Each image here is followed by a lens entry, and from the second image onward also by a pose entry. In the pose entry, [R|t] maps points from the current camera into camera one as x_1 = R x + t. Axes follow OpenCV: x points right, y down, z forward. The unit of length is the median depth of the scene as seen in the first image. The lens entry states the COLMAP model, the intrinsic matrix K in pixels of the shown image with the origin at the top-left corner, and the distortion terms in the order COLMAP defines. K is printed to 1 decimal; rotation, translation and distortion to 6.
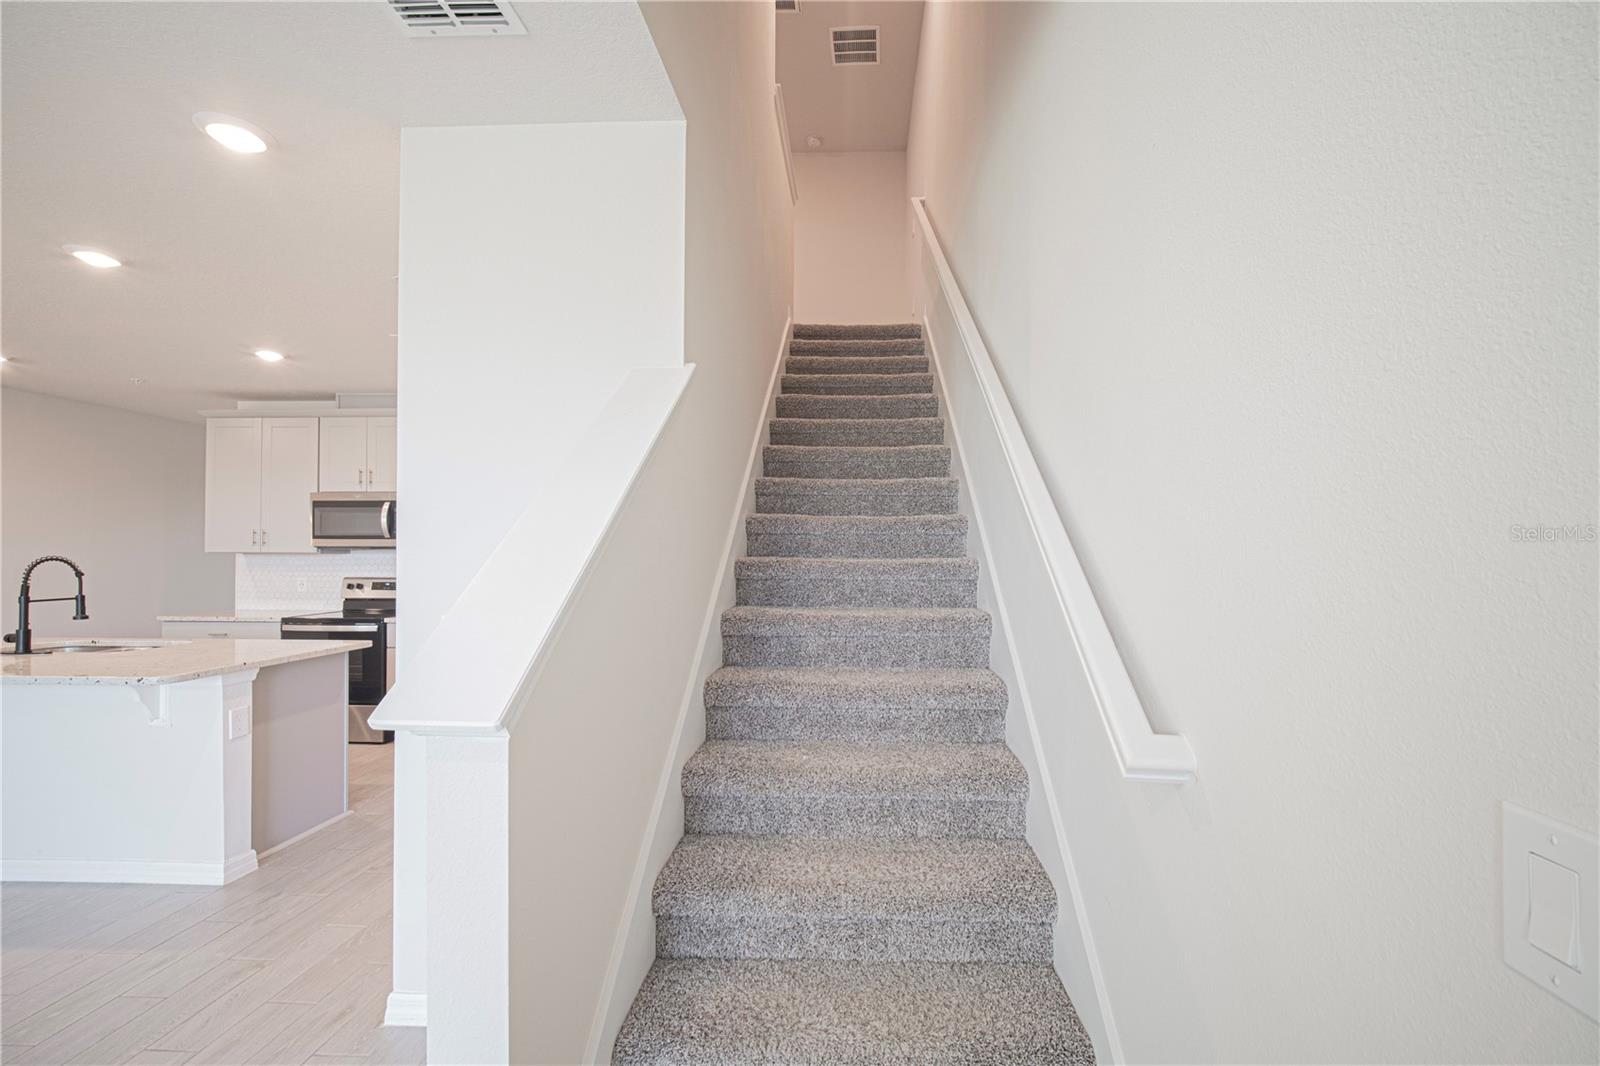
lens RADIAL K [[645.3, 0, 804.4], [0, 645.3, 553.6], [0, 0, 1]] dist [-0.005986, -0.000407]
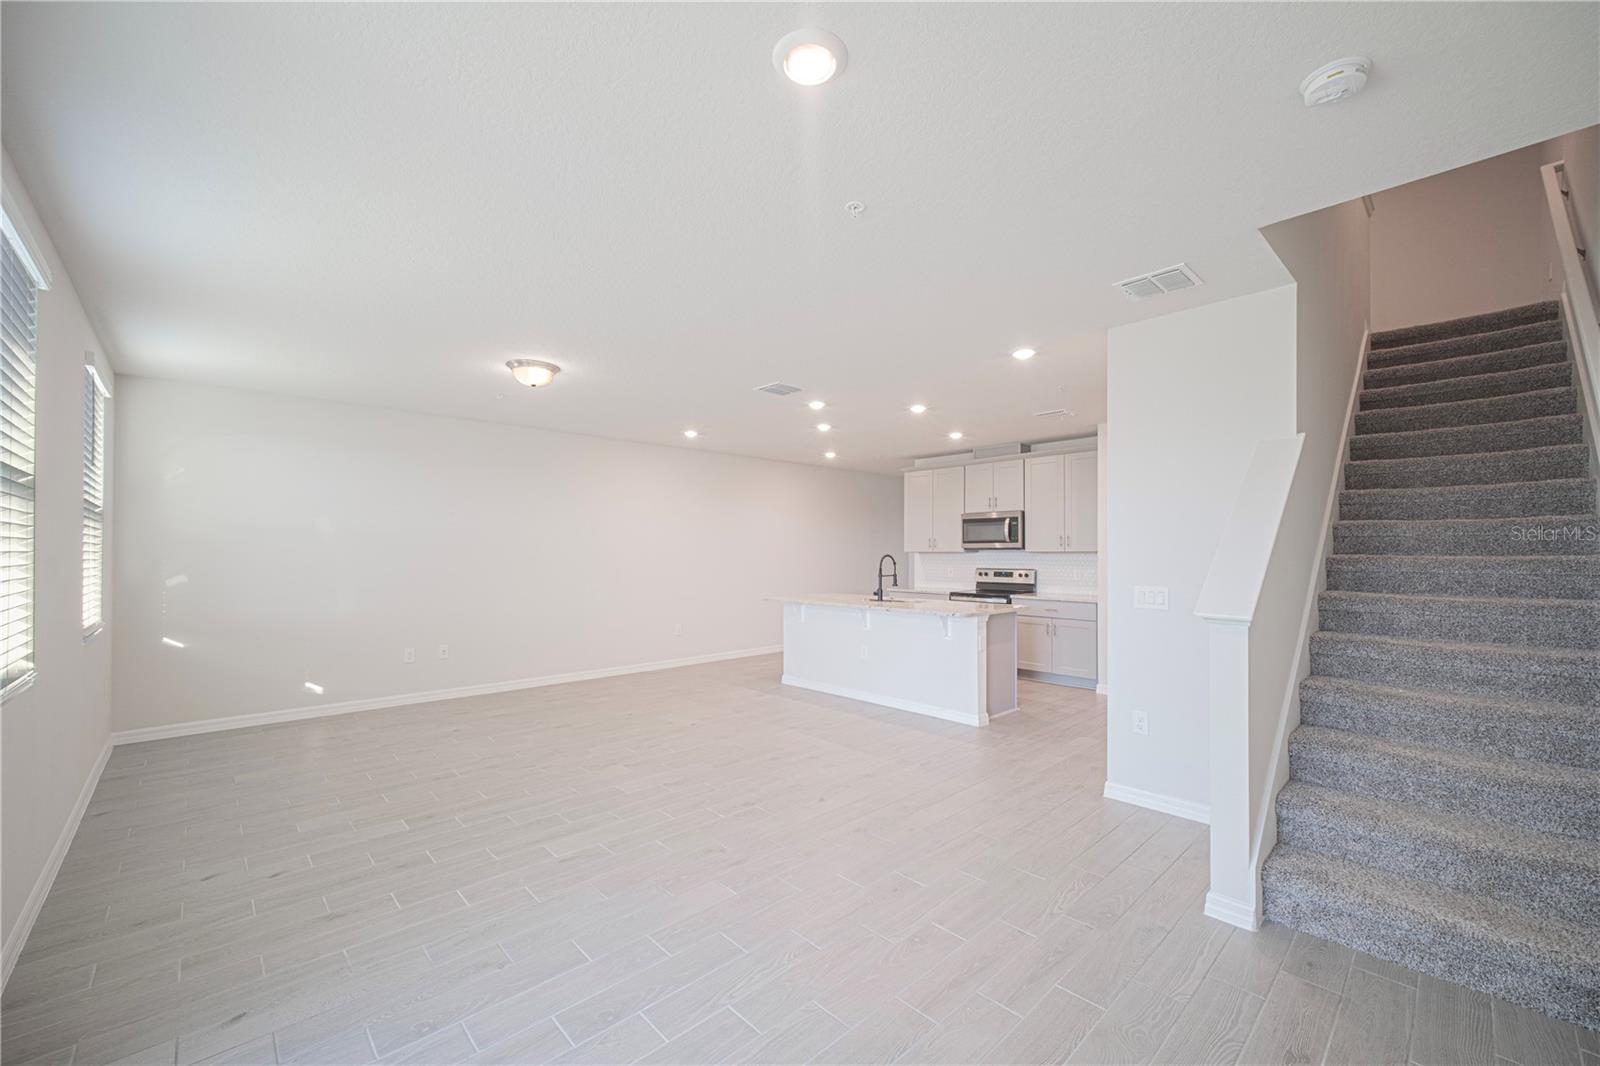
lens RADIAL K [[601.4, 0, 831.2], [0, 601.4, 551.6], [0, 0, 1]] dist [-0.003793, 0.000970]
pose [[0.742954, -0.003634, -0.669332, -0.028594], [0.003264, 0.999993, -0.001807, -0.001952], [0.669334, -0.000842, 0.742961, -0.525887]]
